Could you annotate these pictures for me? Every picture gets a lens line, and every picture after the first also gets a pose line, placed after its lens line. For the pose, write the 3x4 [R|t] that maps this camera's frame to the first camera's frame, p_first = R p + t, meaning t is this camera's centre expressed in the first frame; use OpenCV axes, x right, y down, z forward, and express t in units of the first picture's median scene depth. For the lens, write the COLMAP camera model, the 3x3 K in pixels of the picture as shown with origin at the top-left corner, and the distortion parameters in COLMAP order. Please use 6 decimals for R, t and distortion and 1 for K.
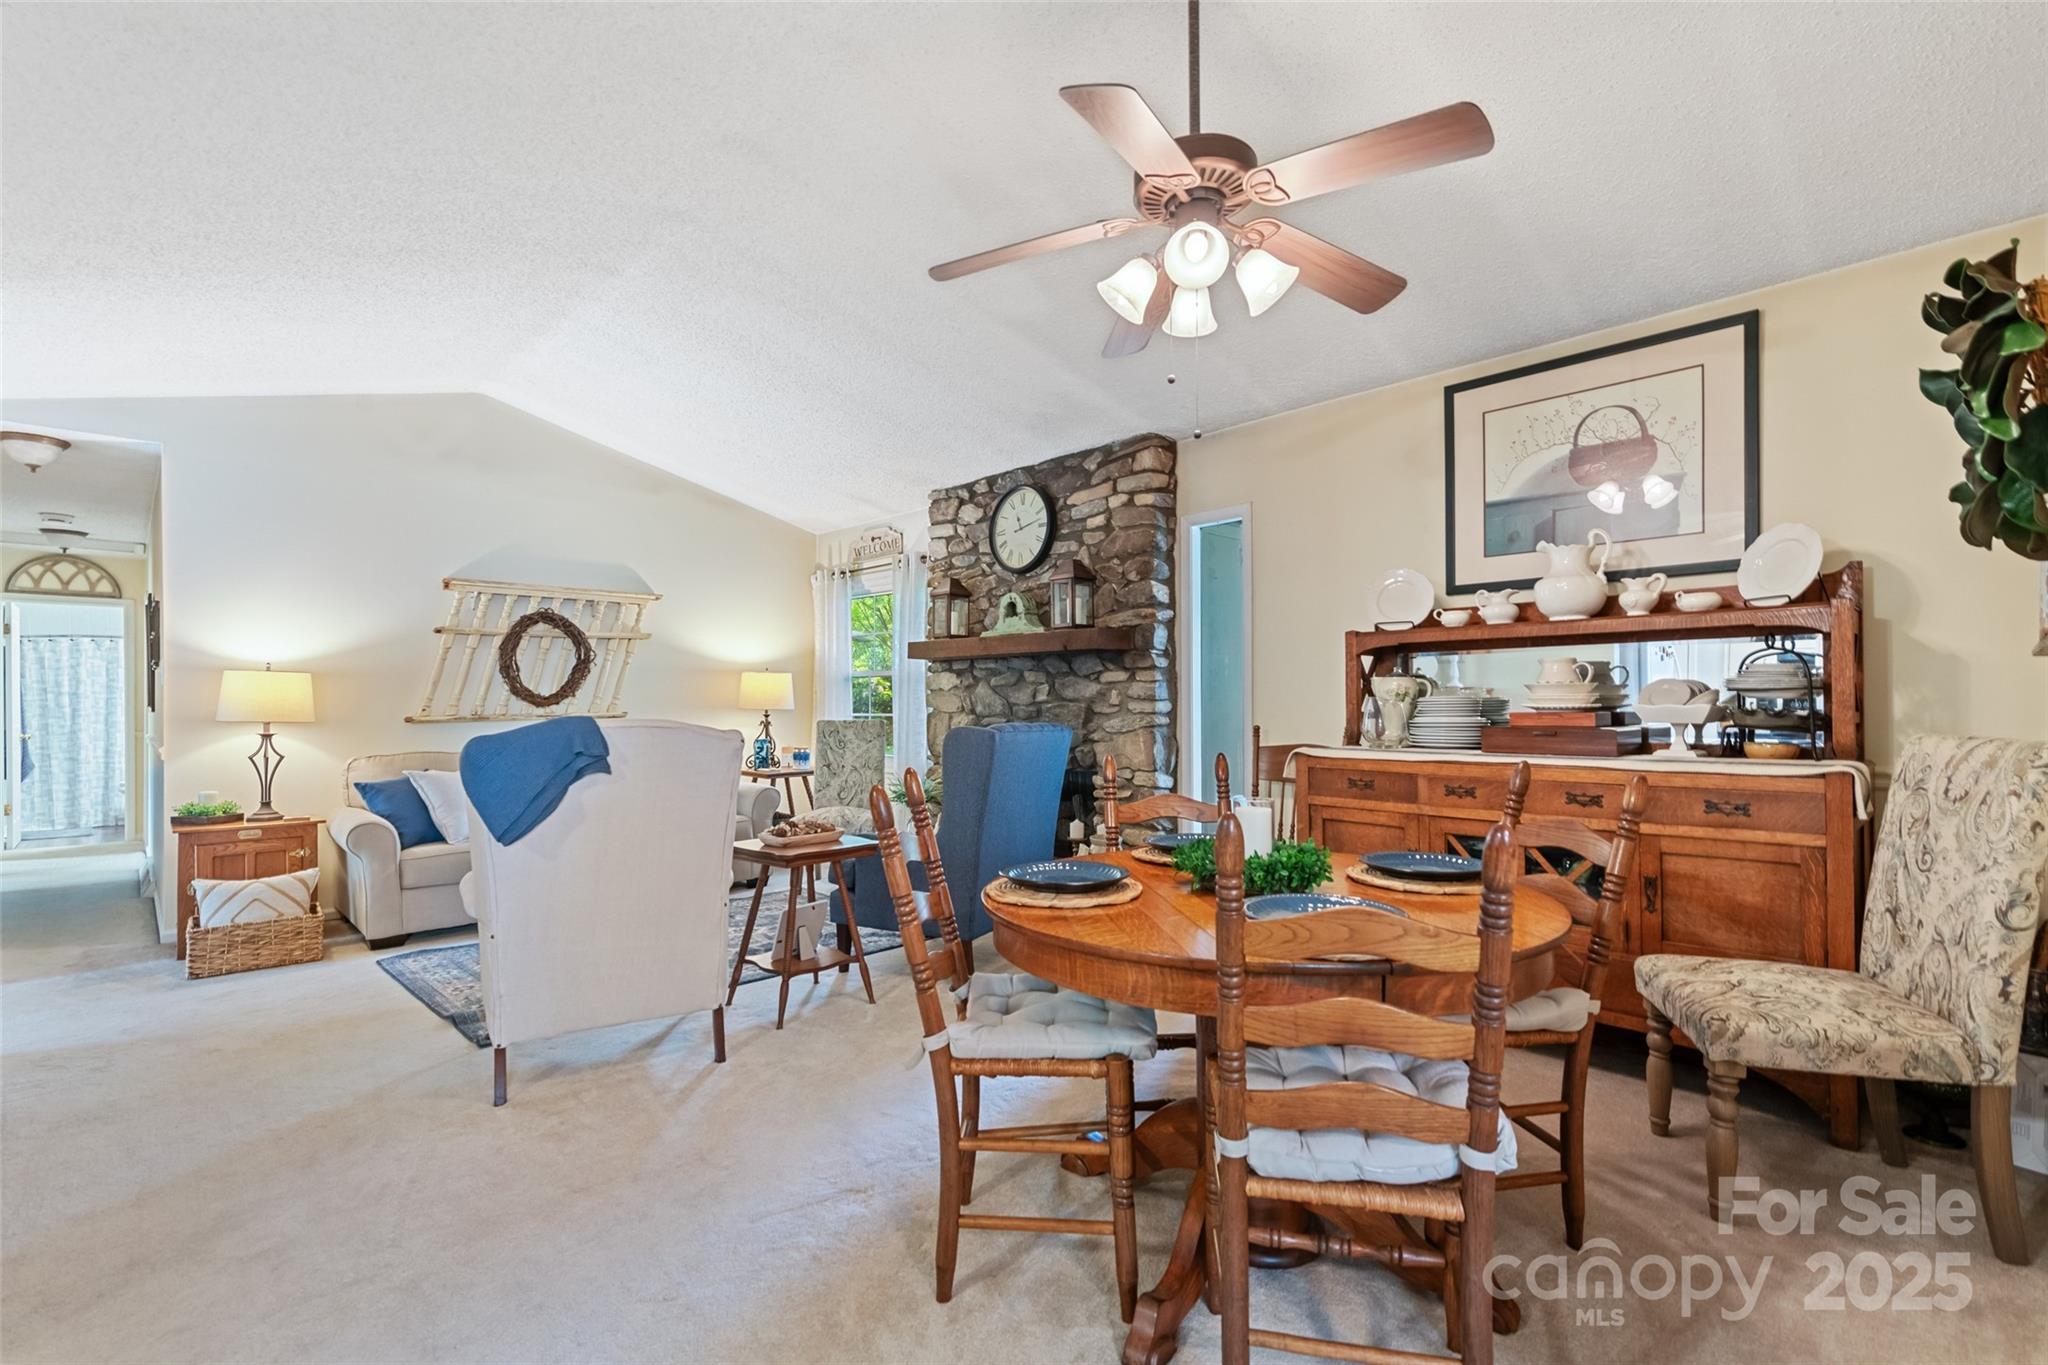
lens RADIAL K [[939.8, 0, 1026.9], [0, 939.8, 698.5], [0, 0, 1]] dist [0.023743, -0.001113]
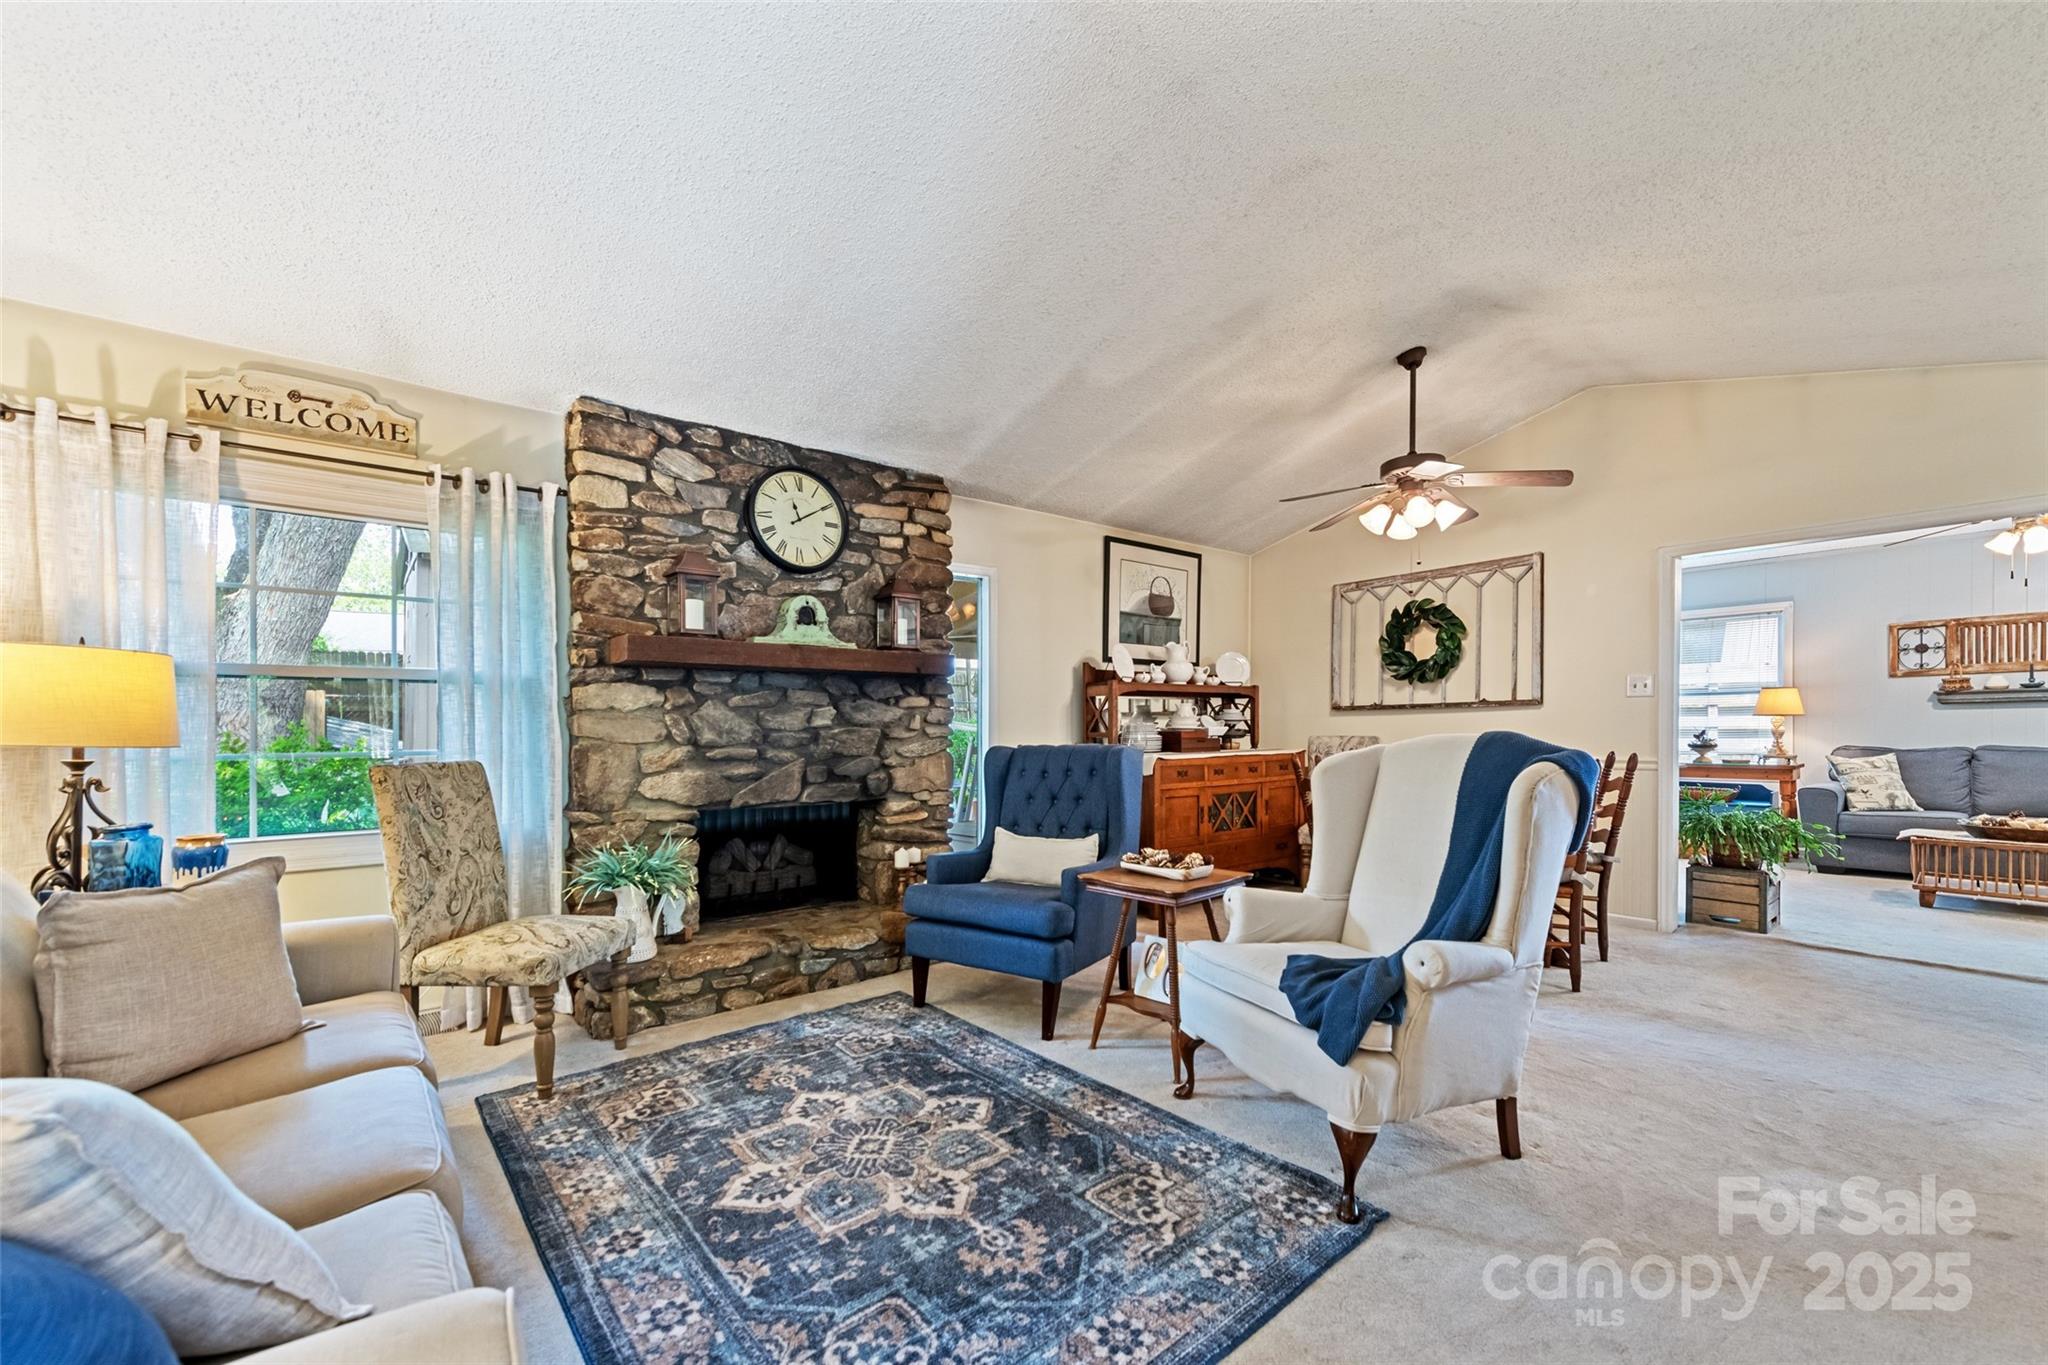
lens RADIAL K [[819.7, 0, 1048.7], [0, 819.7, 740.7], [0, 0, 1]] dist [0.020134, -0.001684]
pose [[0.064274, -0.012333, 0.997856, -0.742523], [0.004229, 0.999918, 0.012086, 0.008101], [-0.997923, 0.003443, 0.064320, 0.754164]]
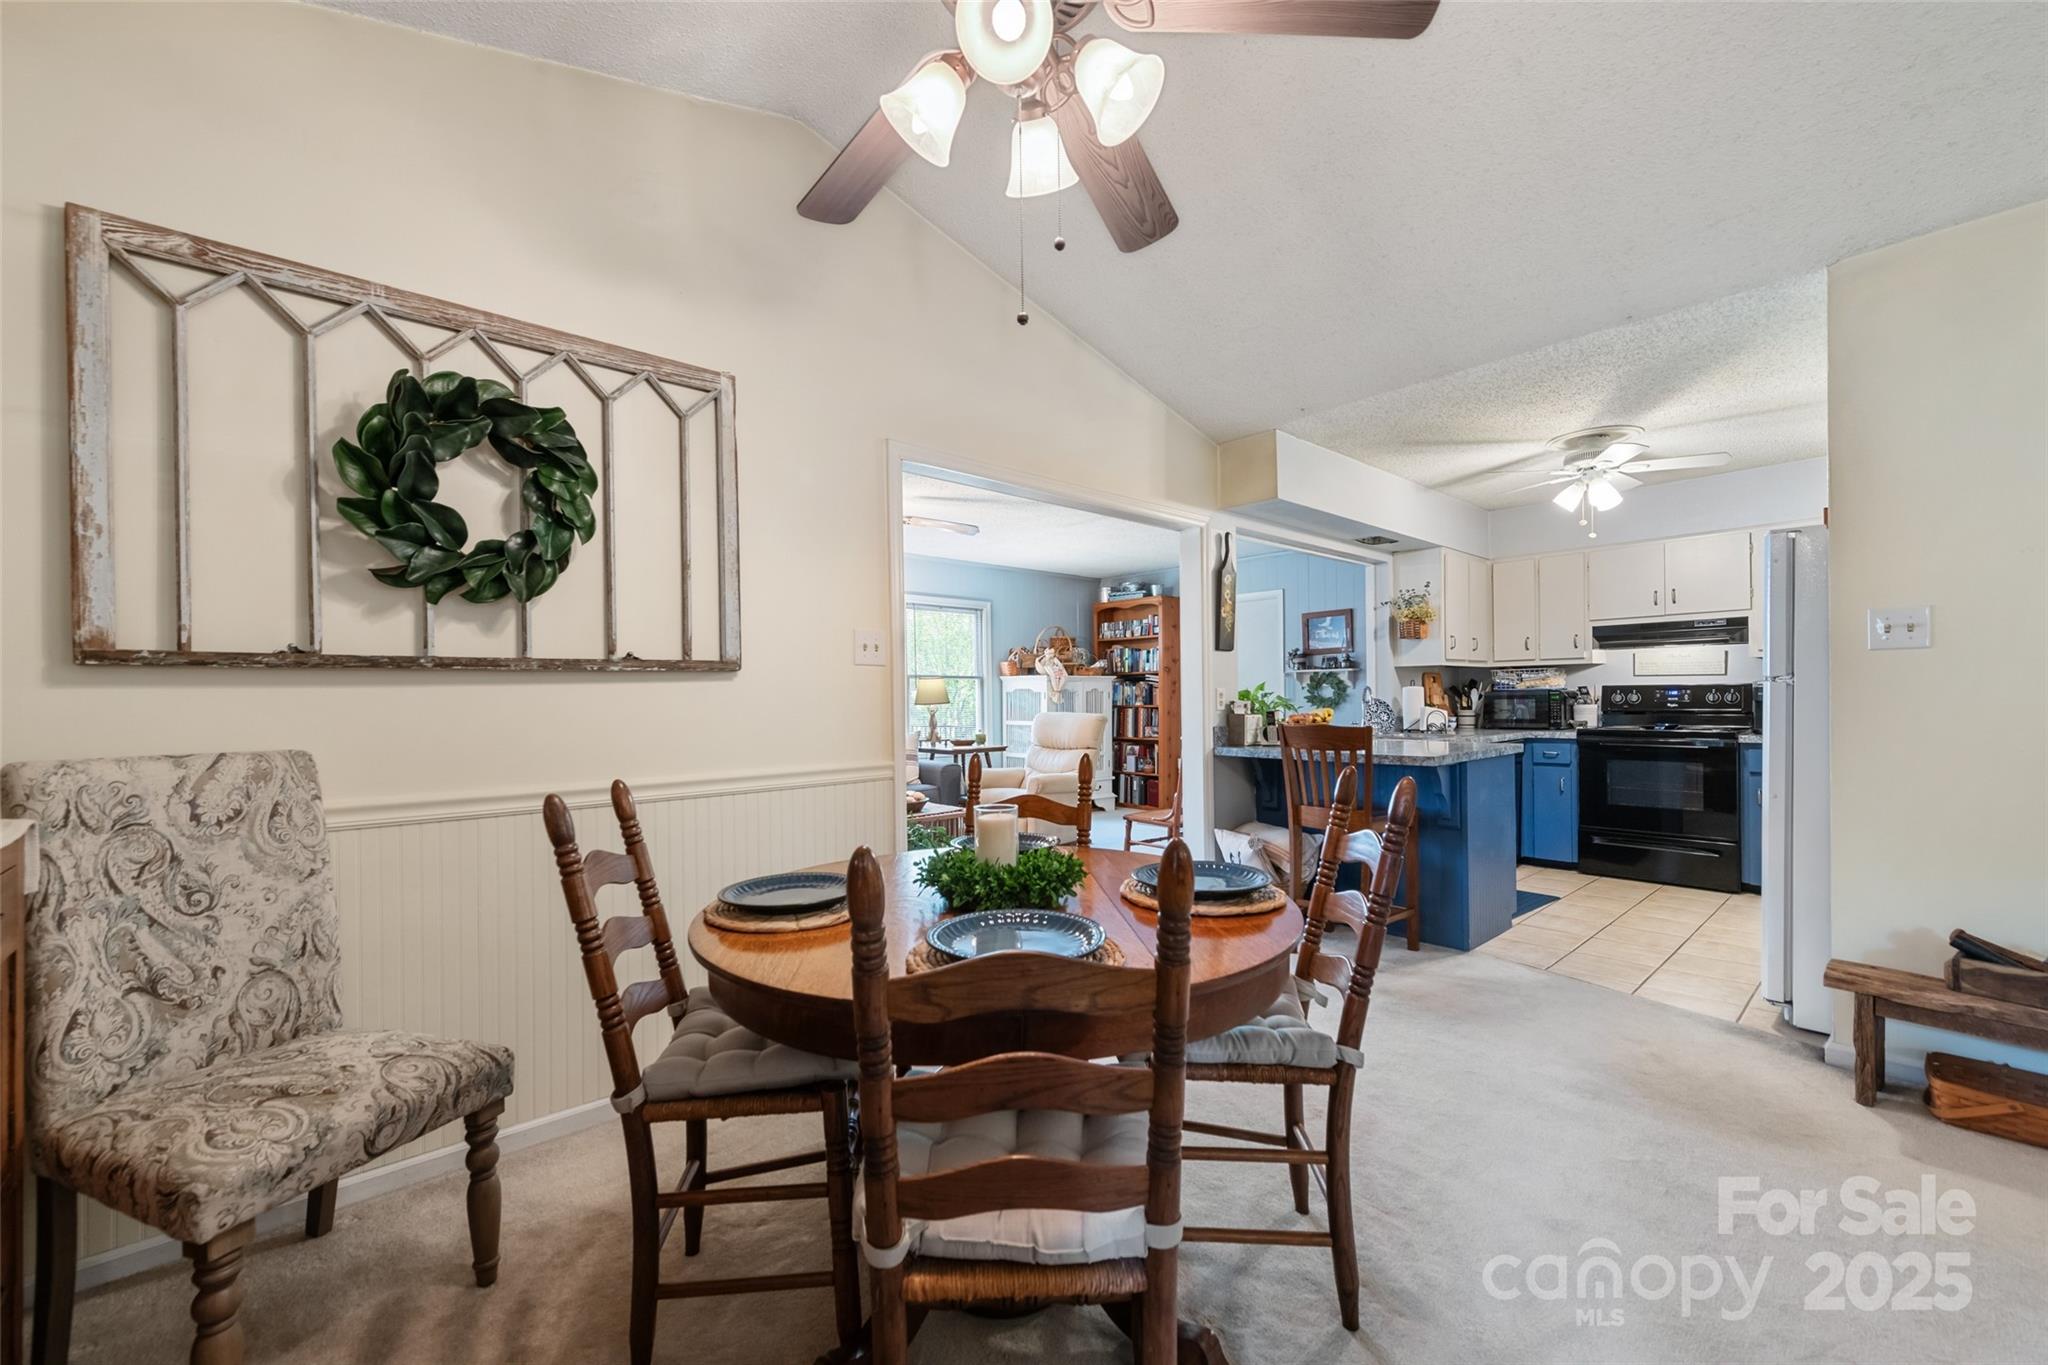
lens RADIAL K [[819.7, 0, 1003.8], [0, 819.7, 703.1], [0, 0, 1]] dist [0.020134, -0.001684]
pose [[-0.998030, 0.017382, 0.060285, 0.078195], [0.017301, 0.999849, -0.001852, 0.002643], [-0.060308, -0.000805, -0.998179, 0.724126]]
